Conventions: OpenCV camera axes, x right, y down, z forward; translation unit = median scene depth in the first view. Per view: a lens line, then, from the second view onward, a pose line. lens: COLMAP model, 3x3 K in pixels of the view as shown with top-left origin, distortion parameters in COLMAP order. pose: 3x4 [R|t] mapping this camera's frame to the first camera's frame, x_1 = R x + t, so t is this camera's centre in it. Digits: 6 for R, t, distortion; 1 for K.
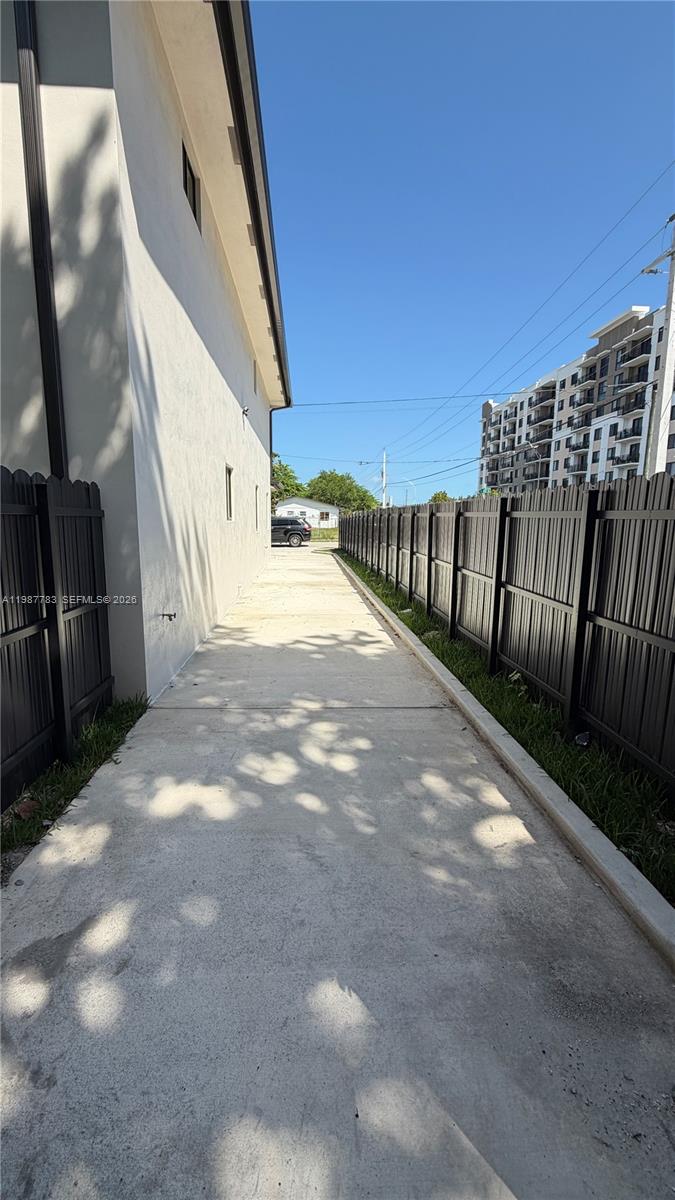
lens RADIAL K [[479.1, 0, 334.8], [0, 479.1, 597.0], [0, 0, 1]] dist [-0.000087, -0.000022]
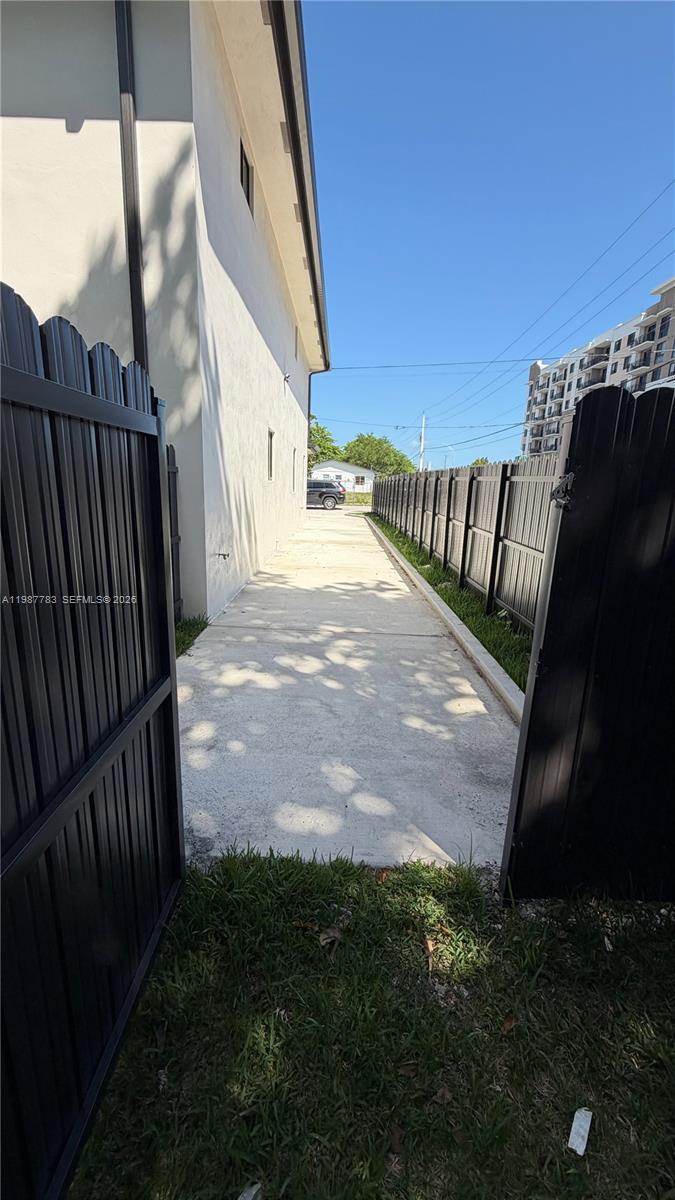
lens RADIAL K [[479.1, 0, 337.8], [0, 479.1, 599.5], [0, 0, 1]] dist [-0.000087, -0.000022]
pose [[0.997398, 0.039658, -0.060204, 0.023309], [-0.034978, 0.996427, 0.076878, 0.041512], [0.063037, -0.074572, 0.995221, -0.194143]]
